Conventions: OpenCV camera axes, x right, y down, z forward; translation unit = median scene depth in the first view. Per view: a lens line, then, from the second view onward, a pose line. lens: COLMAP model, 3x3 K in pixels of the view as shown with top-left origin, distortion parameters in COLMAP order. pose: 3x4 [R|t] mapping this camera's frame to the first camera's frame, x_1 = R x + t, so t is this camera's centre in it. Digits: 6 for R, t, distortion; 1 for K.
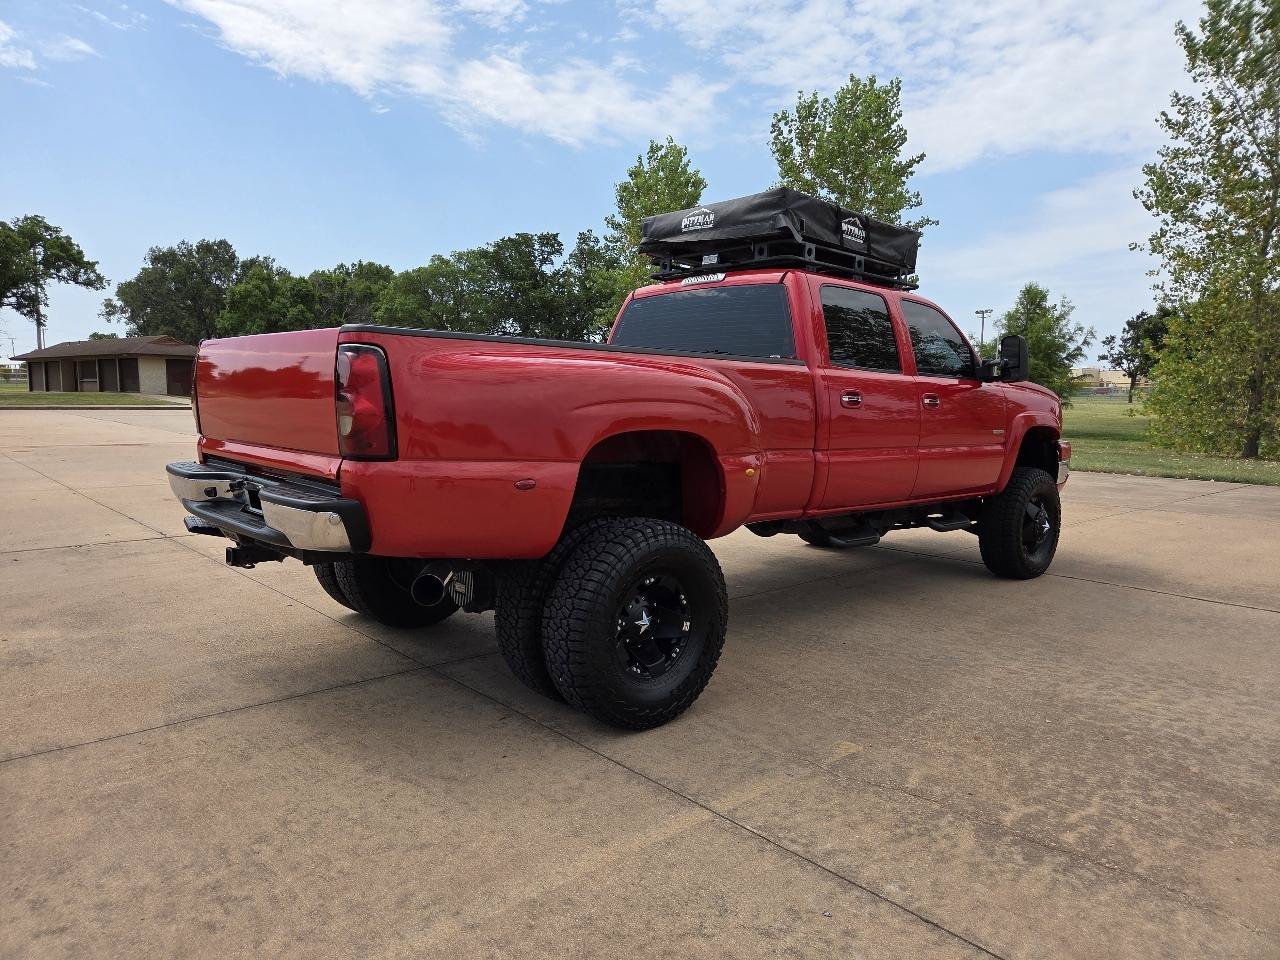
lens RADIAL K [[853.0, 0, 637.7], [0, 853.0, 481.6], [0, 0, 1]] dist [0.066034, -0.061508]
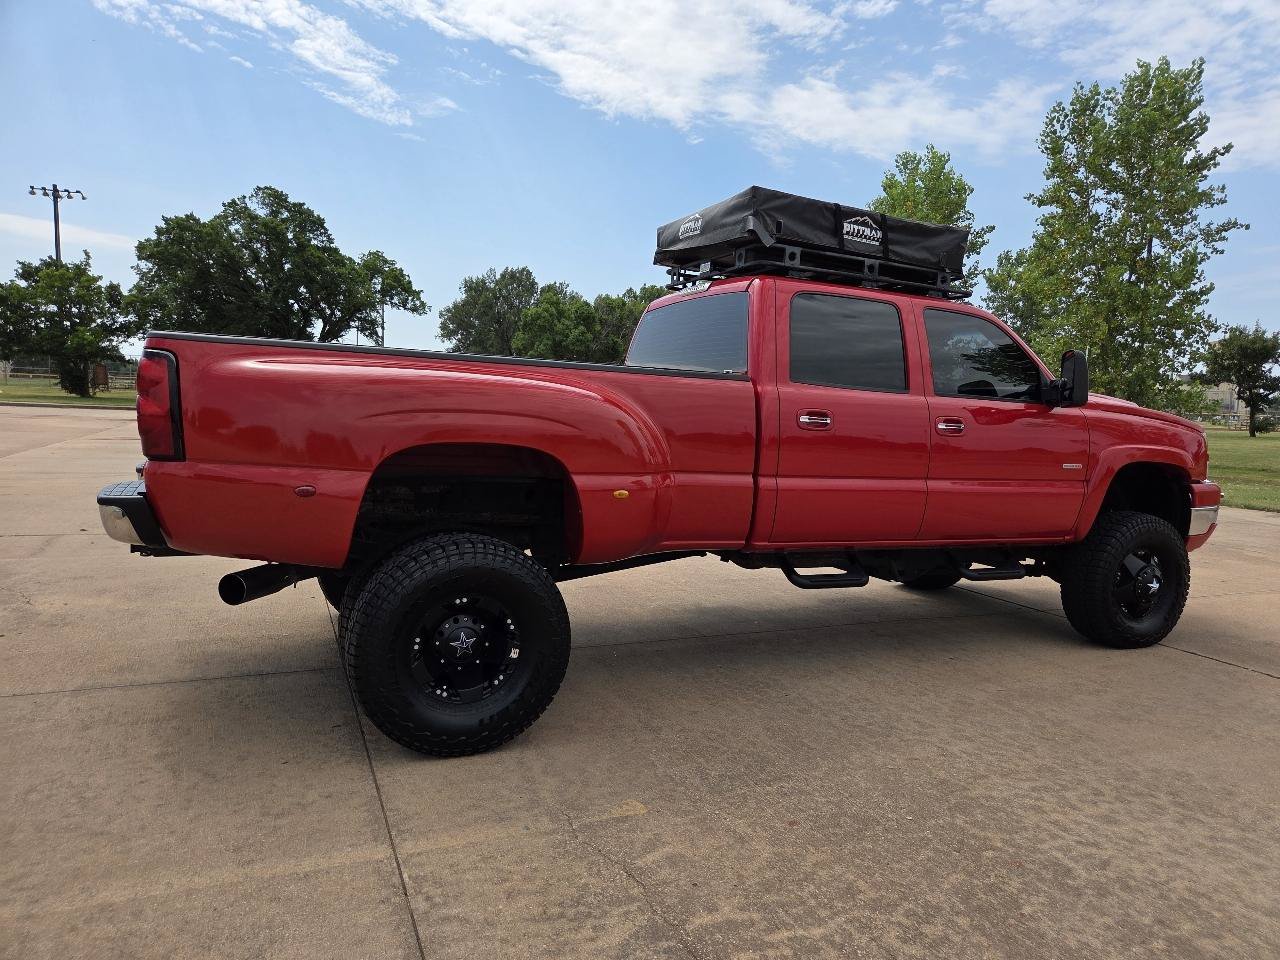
lens RADIAL K [[857.4, 0, 656.9], [0, 857.4, 483.9], [0, 0, 1]] dist [0.063280, -0.059834]
pose [[0.951972, 0.050520, -0.301988, 0.397444], [-0.056655, 0.998327, -0.011586, -0.011974], [0.300897, 0.028139, 0.953241, 0.115355]]
